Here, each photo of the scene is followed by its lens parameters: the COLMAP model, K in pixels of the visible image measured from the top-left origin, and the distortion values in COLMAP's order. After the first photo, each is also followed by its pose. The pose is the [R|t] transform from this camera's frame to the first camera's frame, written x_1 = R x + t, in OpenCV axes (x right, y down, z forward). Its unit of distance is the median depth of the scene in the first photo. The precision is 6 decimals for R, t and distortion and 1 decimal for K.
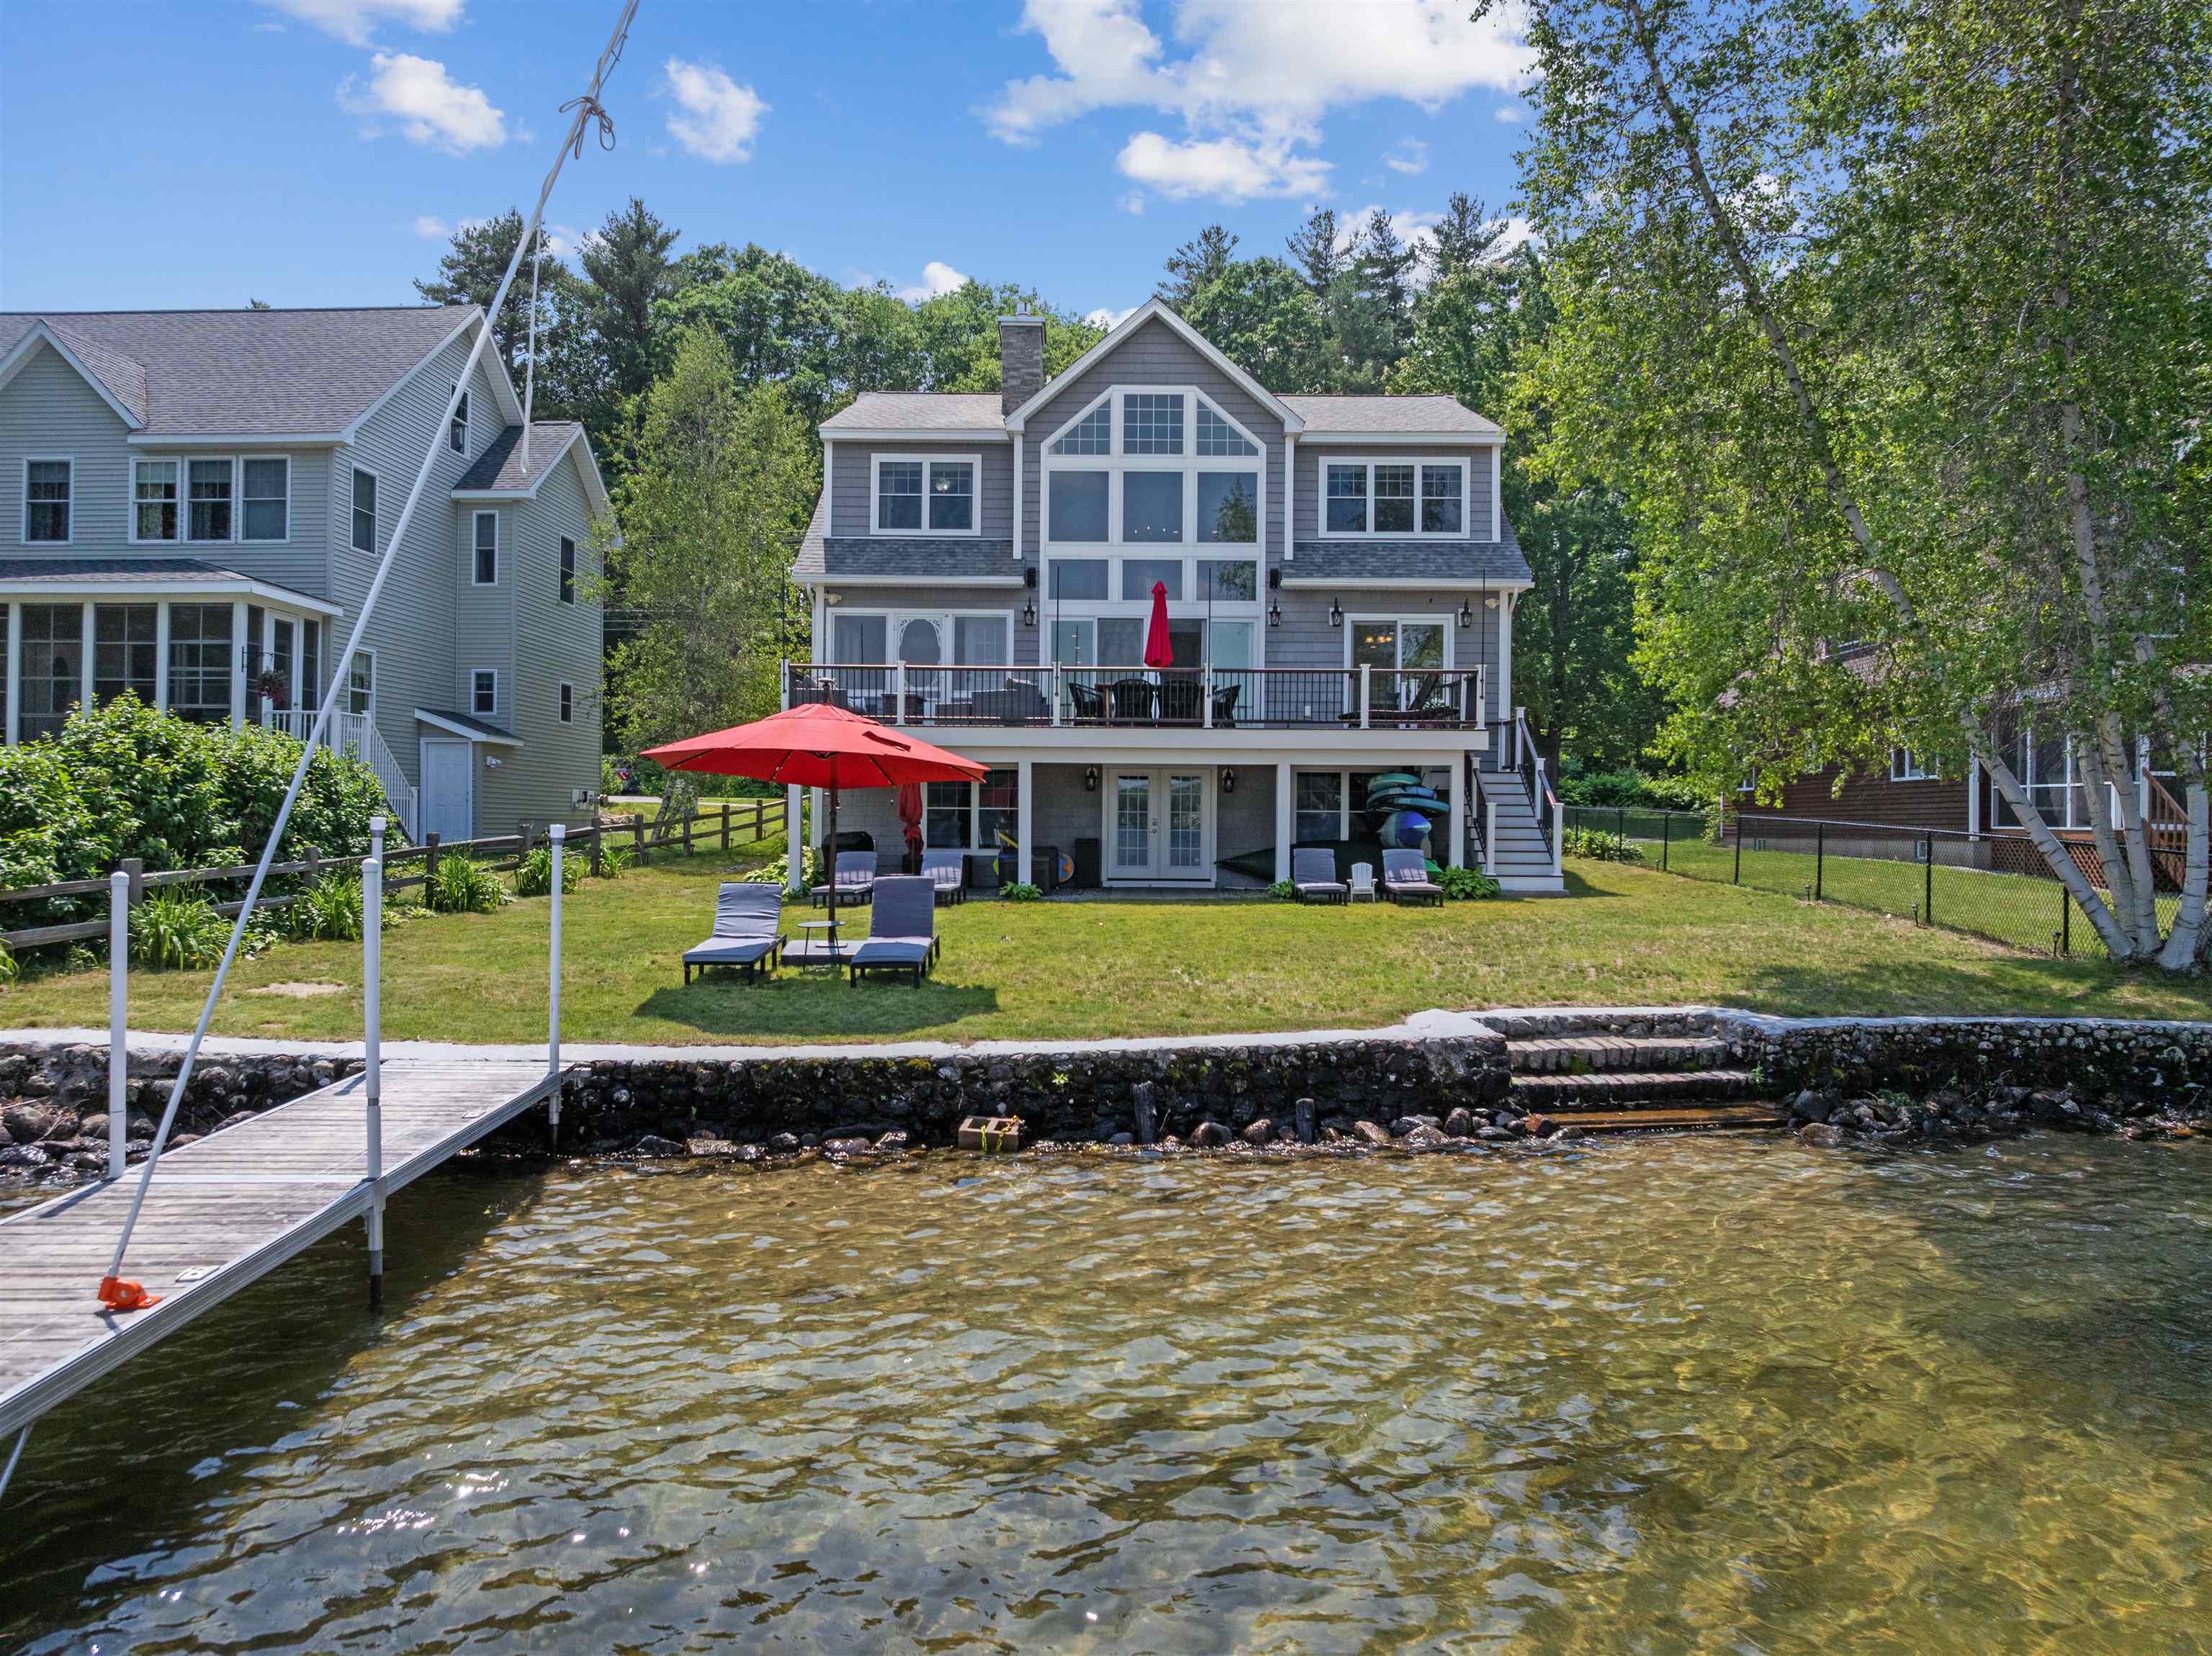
lens RADIAL K [[1520.2, 0, 1126.5], [0, 1520.2, 828.1], [0, 0, 1]] dist [-0.008488, -0.066612]
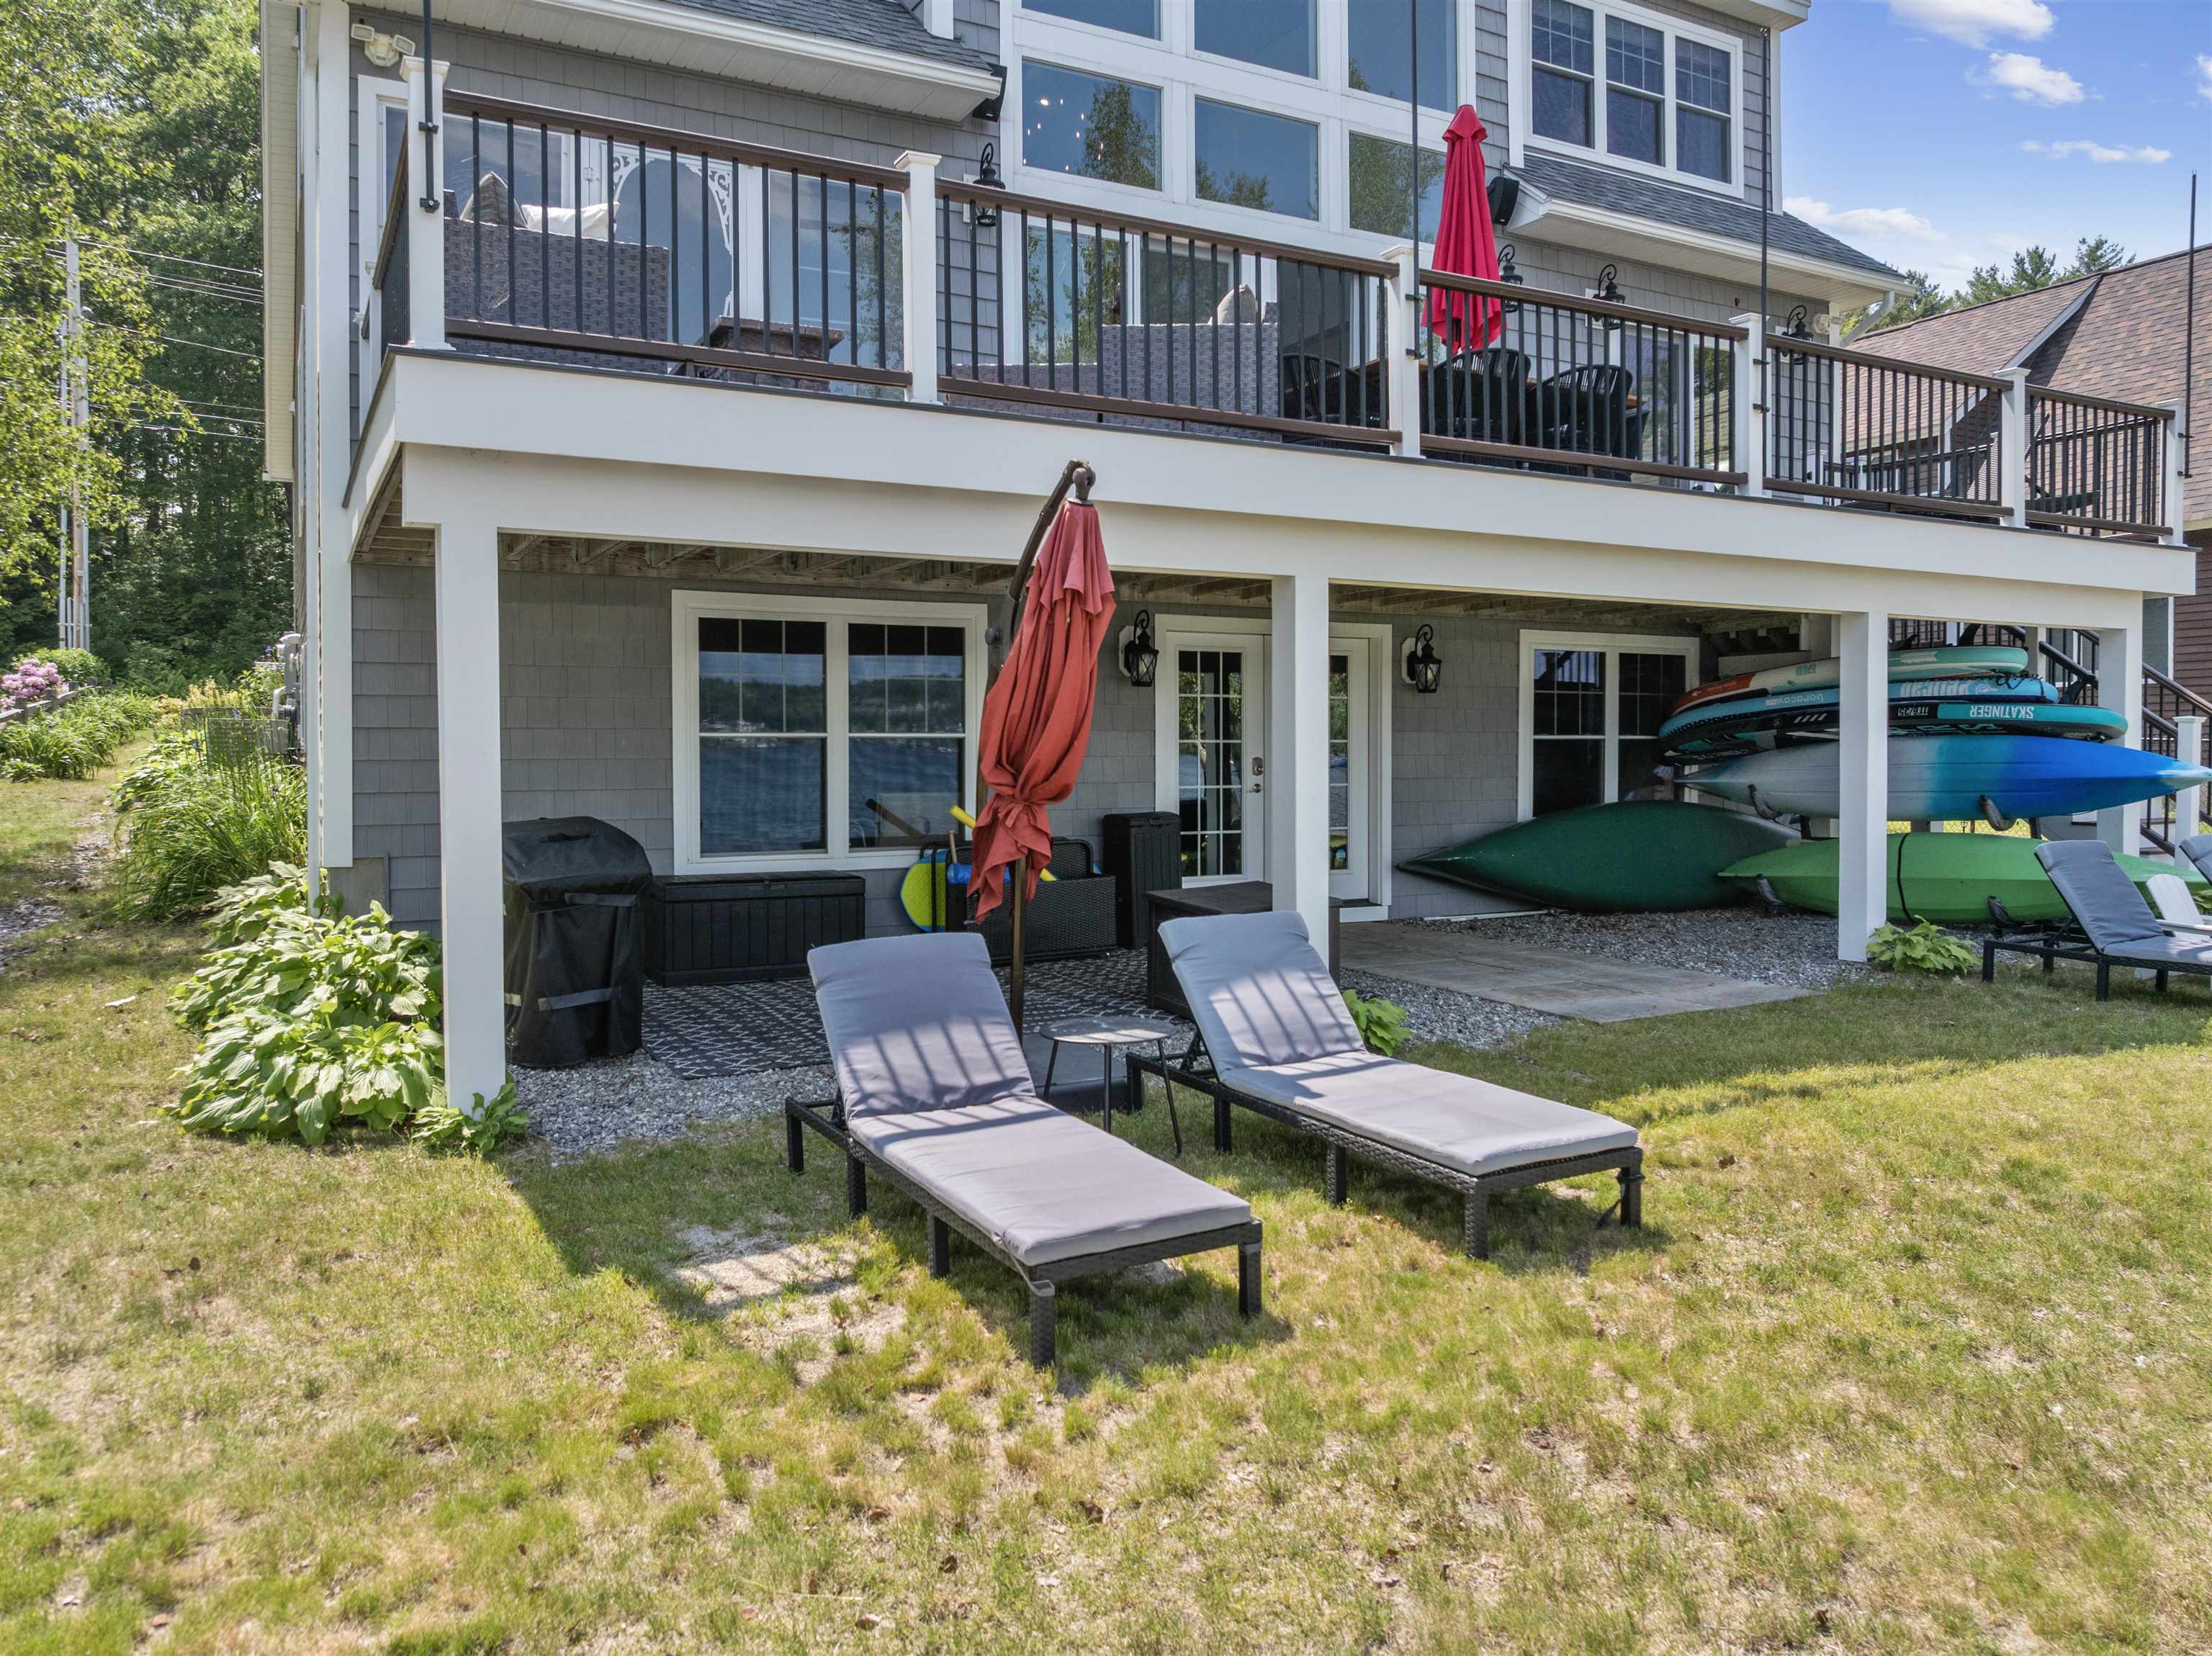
lens RADIAL K [[1542.7, 0, 1109.7], [0, 1542.7, 798.3], [0, 0, 1]] dist [-0.033608, -0.001061]
pose [[0.880415, -0.024934, 0.473548, -0.212629], [0.010524, 0.999398, 0.033055, -0.009138], [-0.474087, -0.024119, 0.880147, 0.658938]]
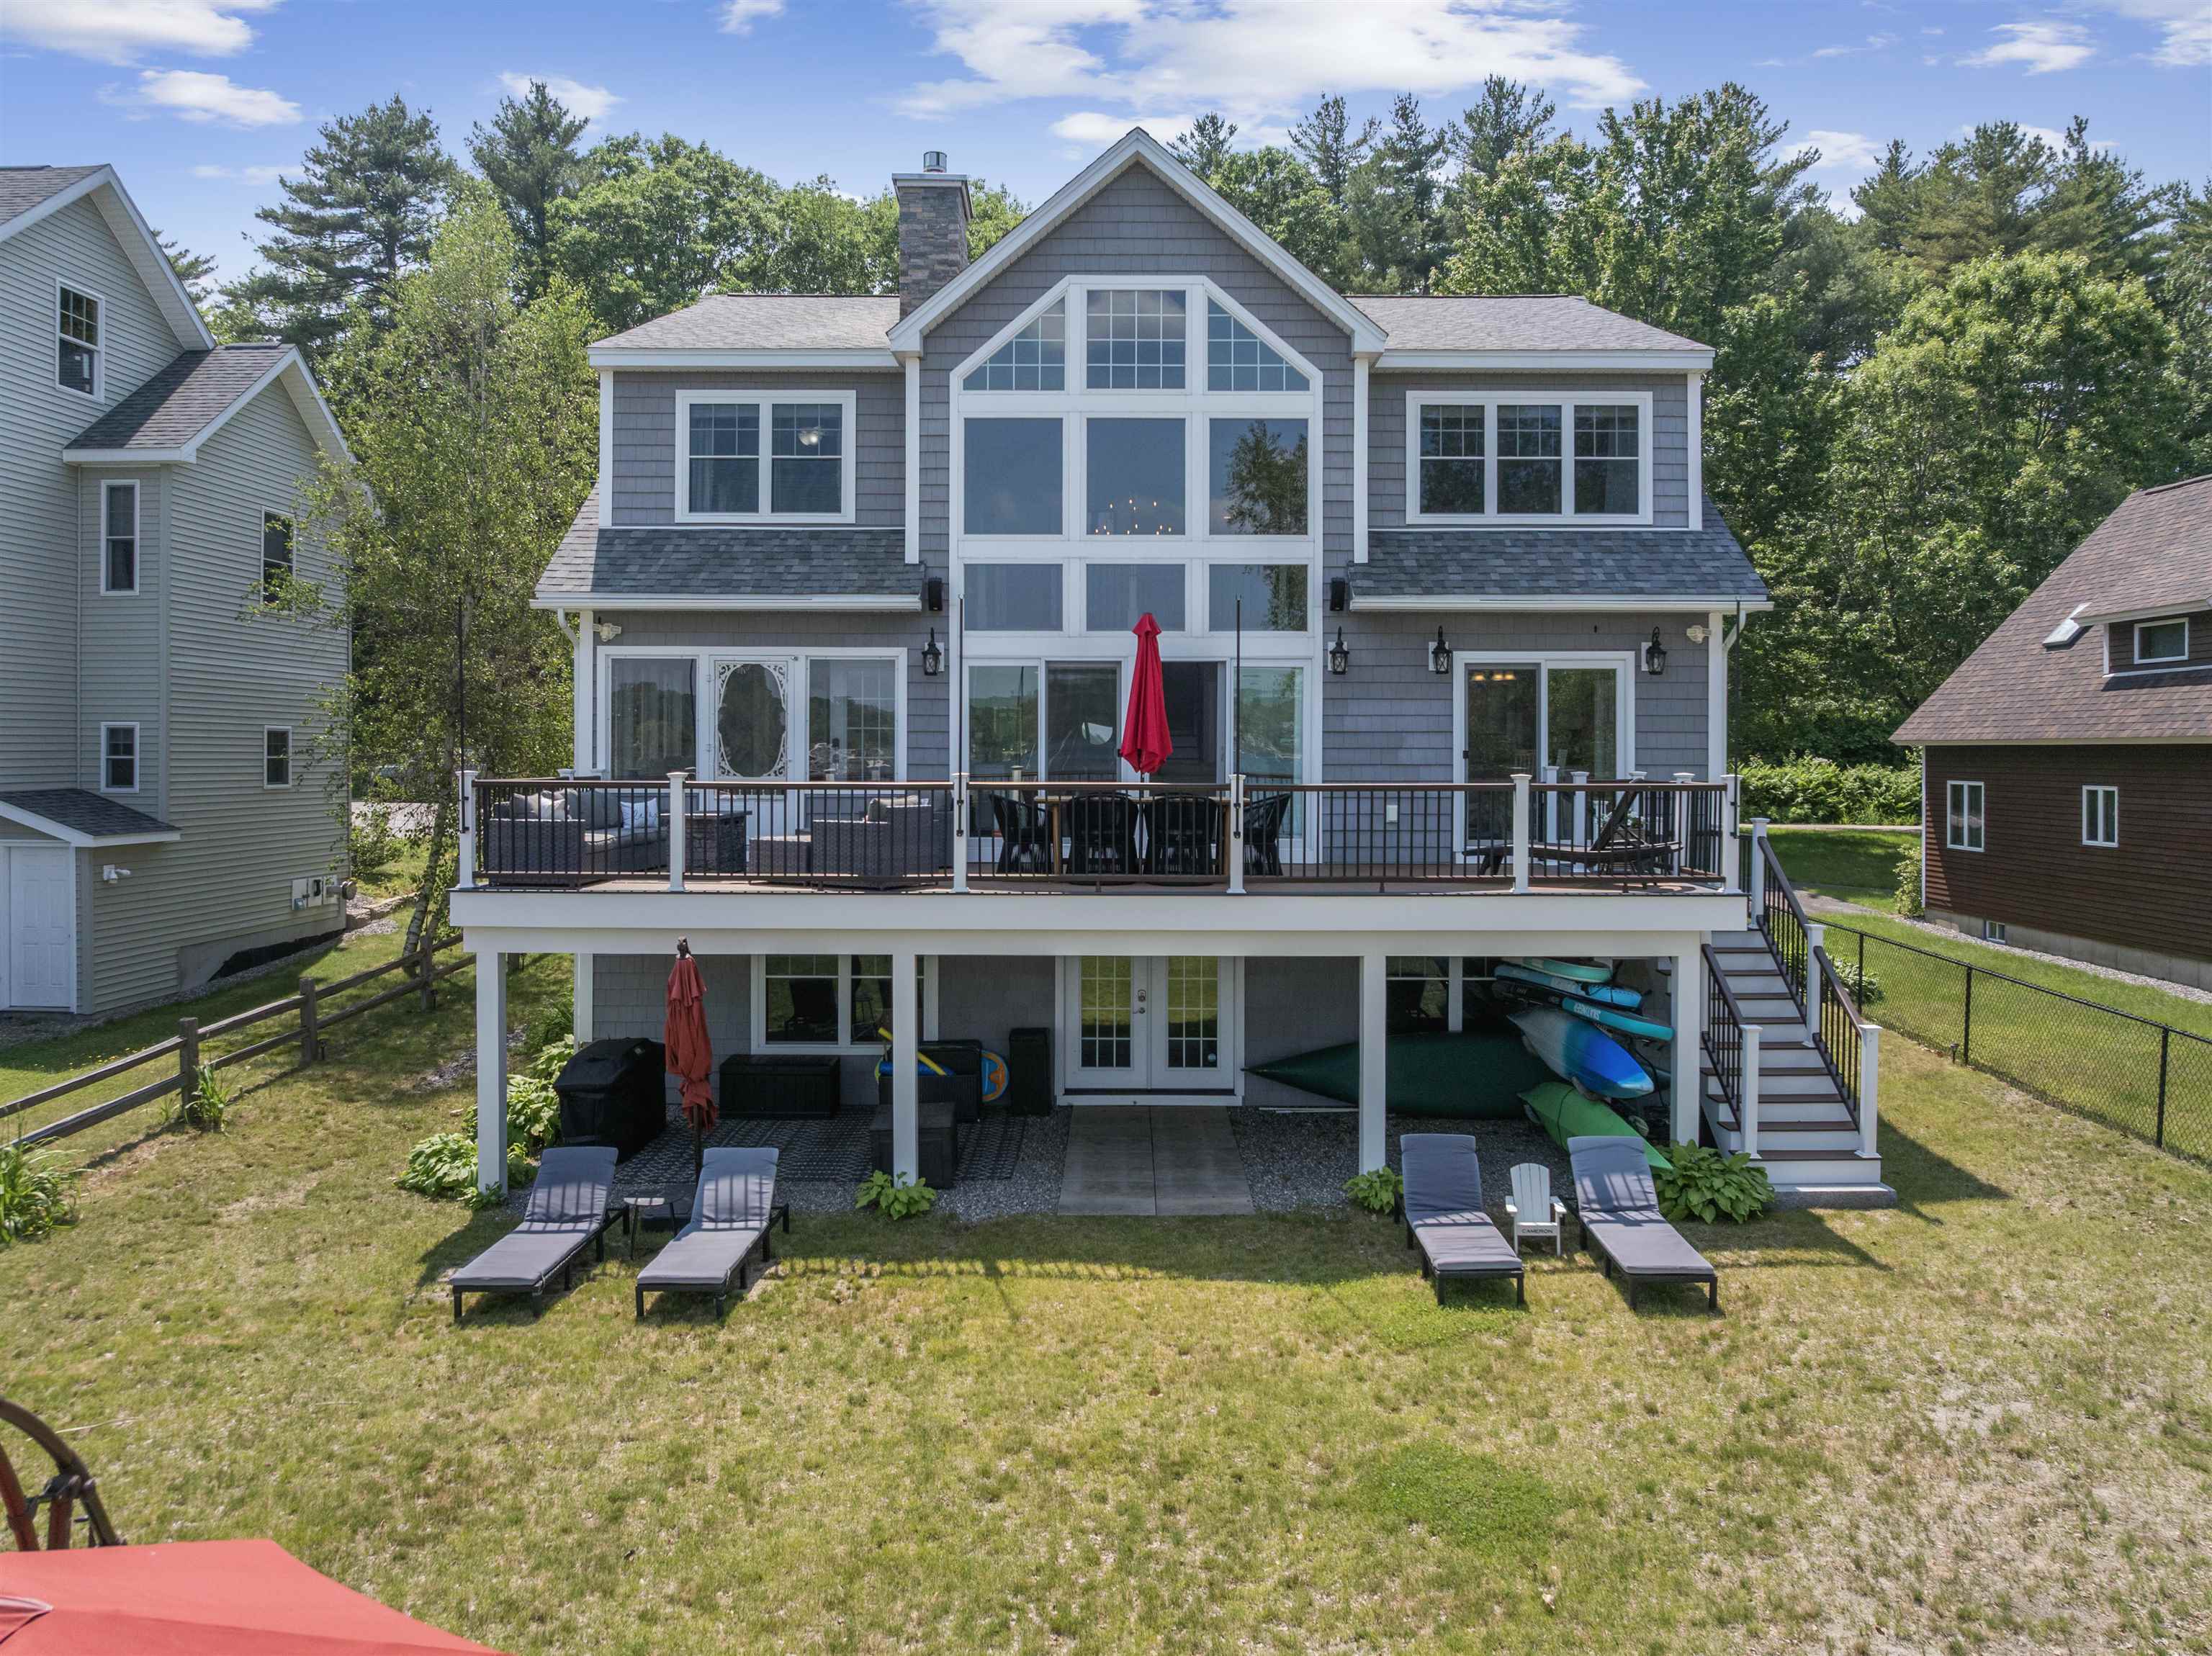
lens RADIAL K [[1560.8, 0, 1124.7], [0, 1560.8, 760.8], [0, 0, 1]] dist [-0.041251, 0.005245]
pose [[0.999979, -0.005603, 0.003355, 0.010151], [0.005593, 0.999980, 0.002850, -0.099998], [-0.003370, -0.002831, 0.999990, 0.380103]]
